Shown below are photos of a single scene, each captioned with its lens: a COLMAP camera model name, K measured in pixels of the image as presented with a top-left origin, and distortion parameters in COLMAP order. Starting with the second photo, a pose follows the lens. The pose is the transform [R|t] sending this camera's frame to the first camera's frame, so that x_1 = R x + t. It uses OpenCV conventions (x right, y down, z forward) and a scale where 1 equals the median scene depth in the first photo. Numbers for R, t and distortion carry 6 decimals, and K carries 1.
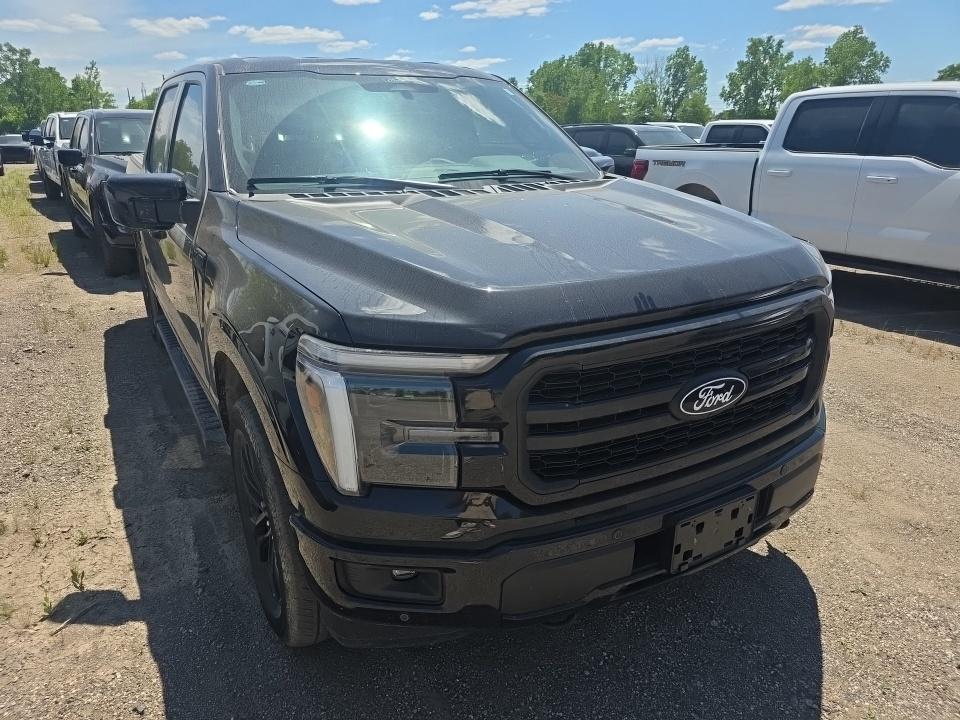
lens RADIAL K [[645.1, 0, 481.0], [0, 645.1, 371.1], [0, 0, 1]] dist [0.034600, -0.026848]
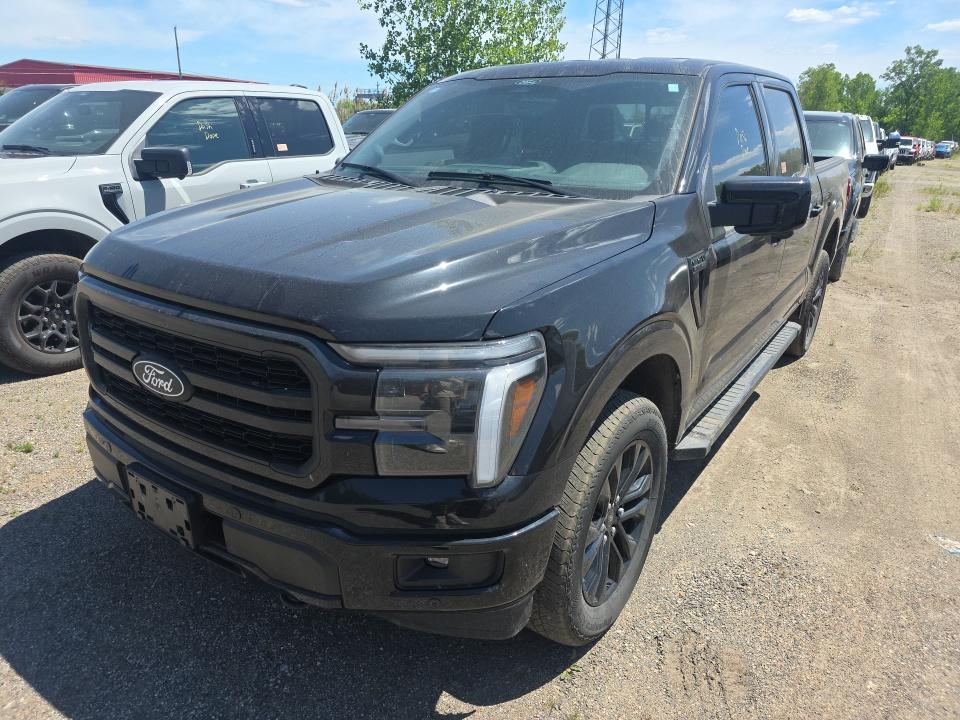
lens RADIAL K [[650.6, 0, 480.0], [0, 650.6, 360.0], [0, 0, 1]] dist [0.046544, -0.047320]
pose [[0.410259, 0.320485, -0.853801, 0.943402], [-0.336108, 0.923450, 0.185126, -0.232898], [0.847773, 0.211020, 0.486571, 0.581775]]
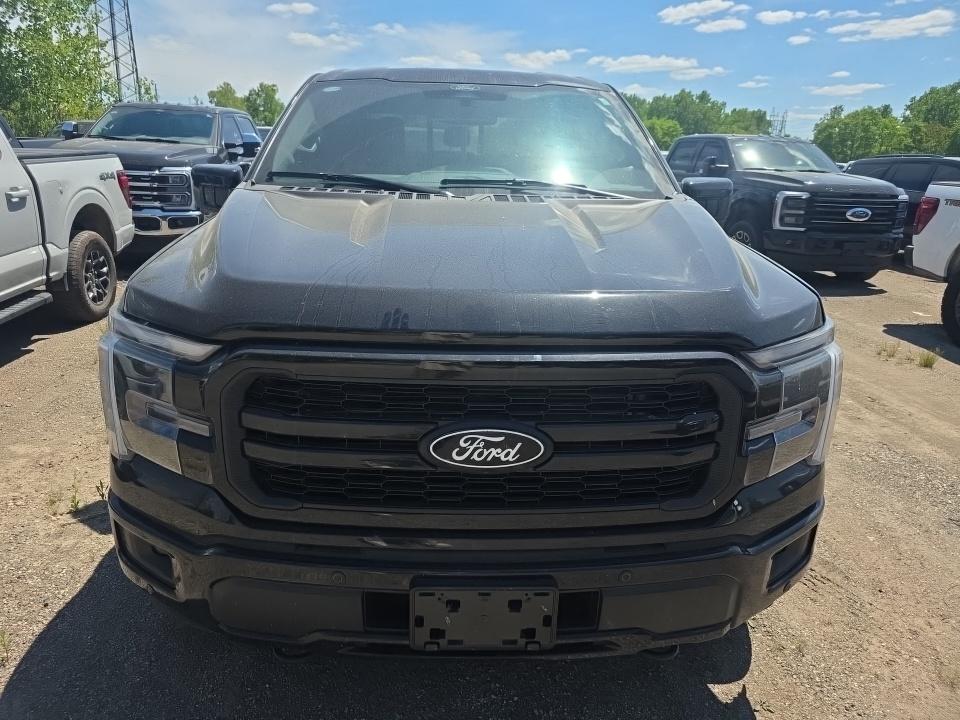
lens RADIAL K [[650.6, 0, 480.0], [0, 650.6, 360.0], [0, 0, 1]] dist [0.046544, -0.047320]
pose [[0.885626, 0.174458, -0.430384, 0.433592], [-0.197033, 0.980364, -0.008052, -0.039893], [0.420528, 0.091931, 0.902610, 0.157645]]
